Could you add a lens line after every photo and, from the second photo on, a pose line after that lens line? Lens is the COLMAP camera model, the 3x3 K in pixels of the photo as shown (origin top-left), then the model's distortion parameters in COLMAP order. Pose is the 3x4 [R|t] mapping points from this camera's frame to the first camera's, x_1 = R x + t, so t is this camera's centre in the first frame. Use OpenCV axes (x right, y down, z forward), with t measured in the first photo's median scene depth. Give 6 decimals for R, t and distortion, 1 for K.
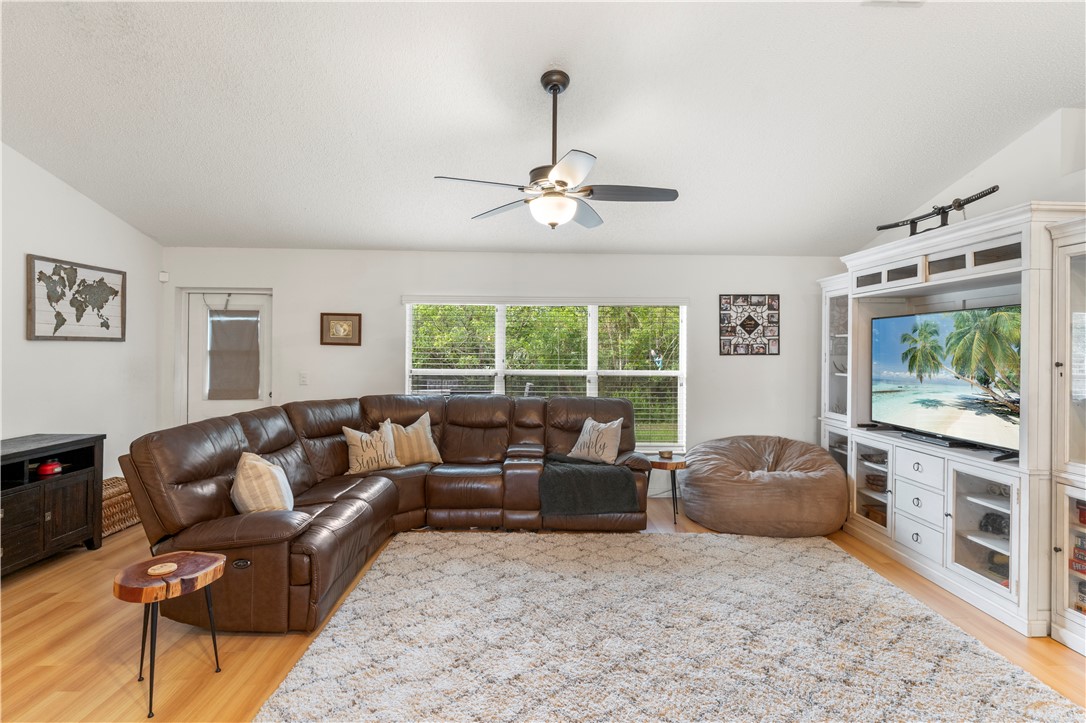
lens RADIAL K [[527.2, 0, 540.0], [0, 527.2, 351.5], [0, 0, 1]] dist [-0.001452, -0.000759]
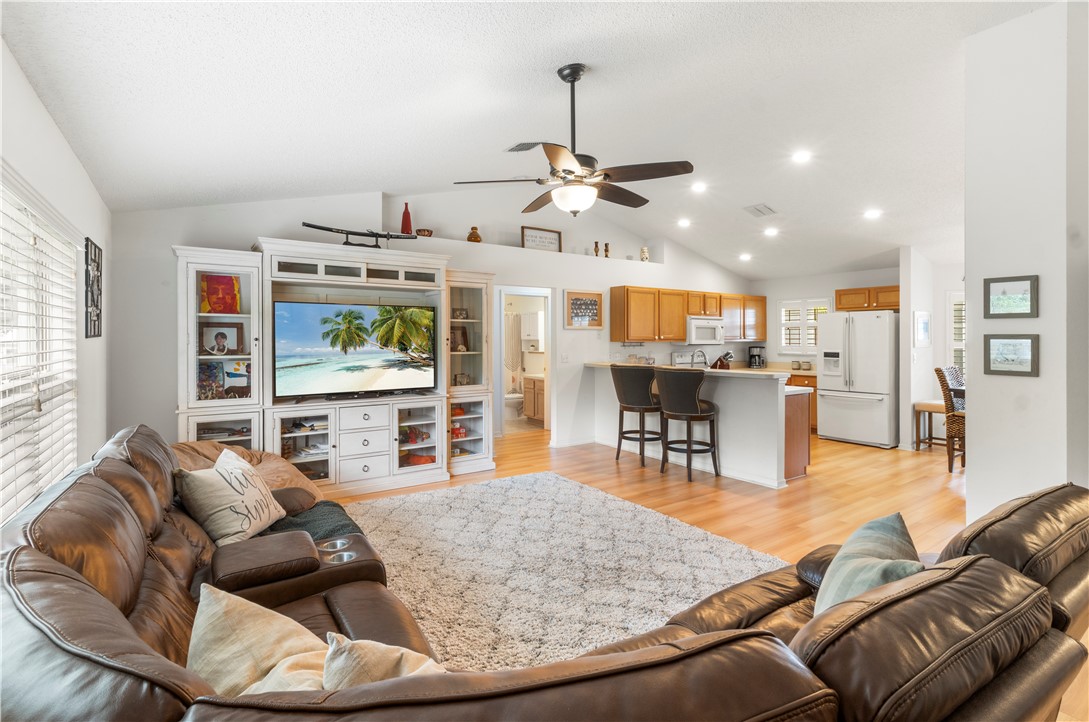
lens RADIAL K [[525.8, 0, 541.9], [0, 525.8, 330.2], [0, 0, 1]] dist [0.000678, 0.000022]
pose [[-0.544018, -0.001977, 0.839071, -0.545991], [0.000744, 0.999996, 0.002839, -0.005456], [-0.839073, 0.002169, -0.544015, 1.090254]]
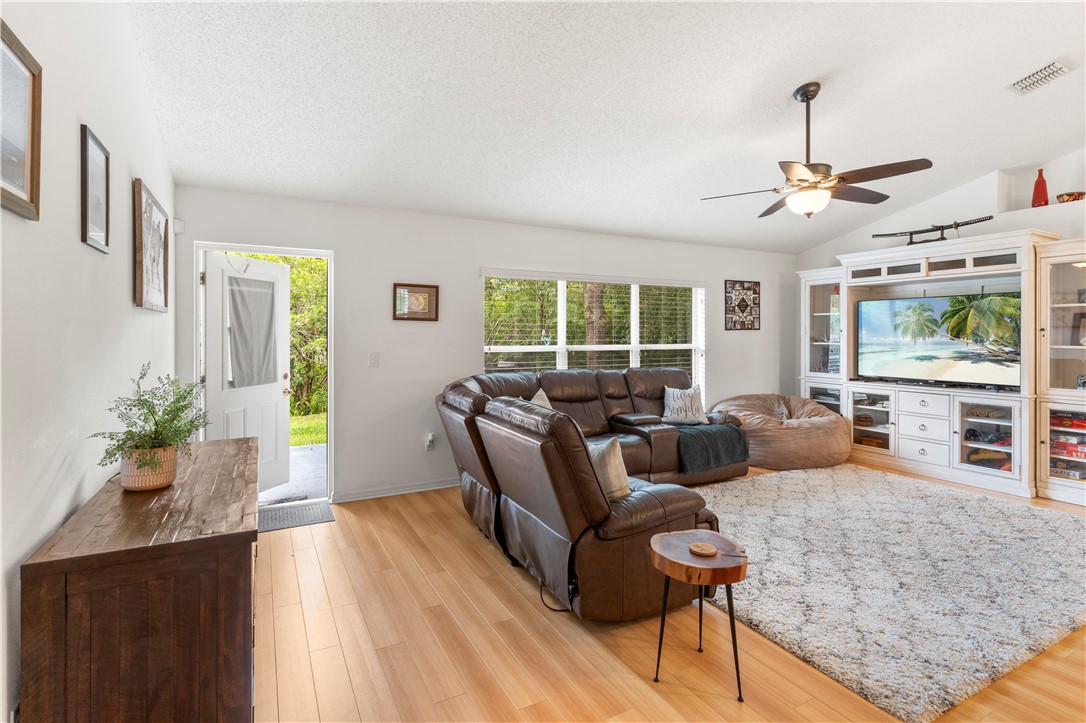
lens RADIAL K [[517.6, 0, 542.2], [0, 517.6, 334.8], [0, 0, 1]] dist [0.001447, 0.000390]
pose [[0.893931, -0.008563, 0.448123, -0.690907], [0.011215, 0.999932, -0.003264, 0.020211], [-0.448065, 0.007943, 0.893966, 0.157191]]
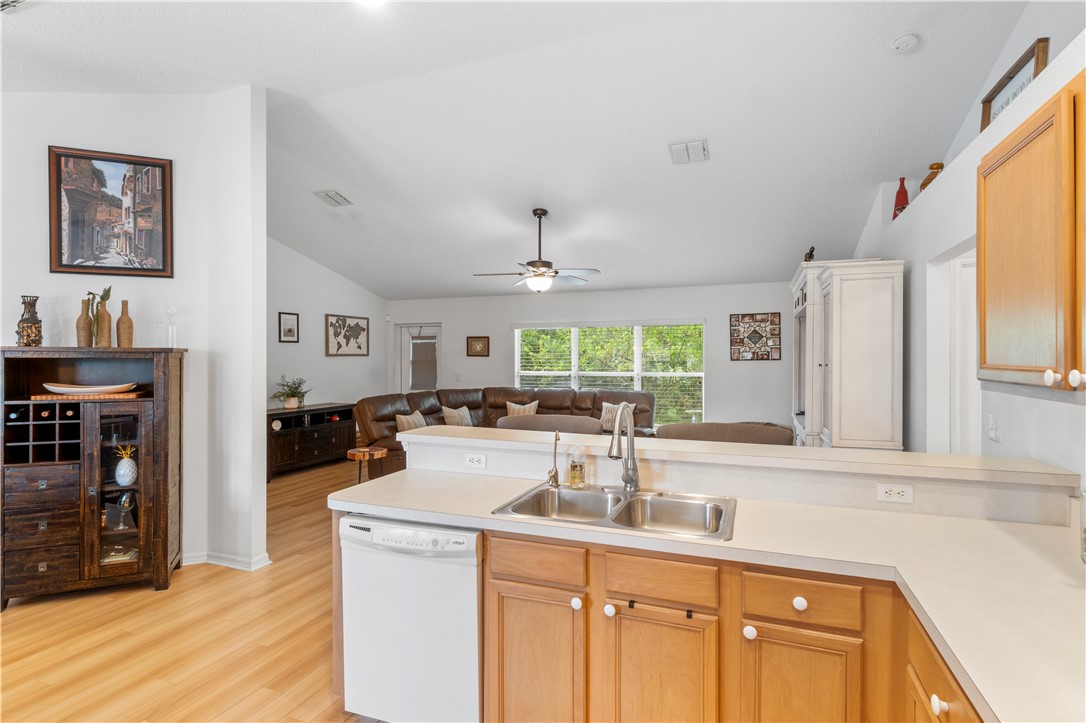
lens RADIAL K [[534.1, 0, 545.6], [0, 534.1, 358.3], [0, 0, 1]] dist [-0.001032, -0.000444]
pose [[0.919235, -0.010336, -0.393573, 0.538176], [0.009617, 0.999947, -0.003799, 0.001973], [0.393591, -0.000292, 0.919286, -0.490631]]
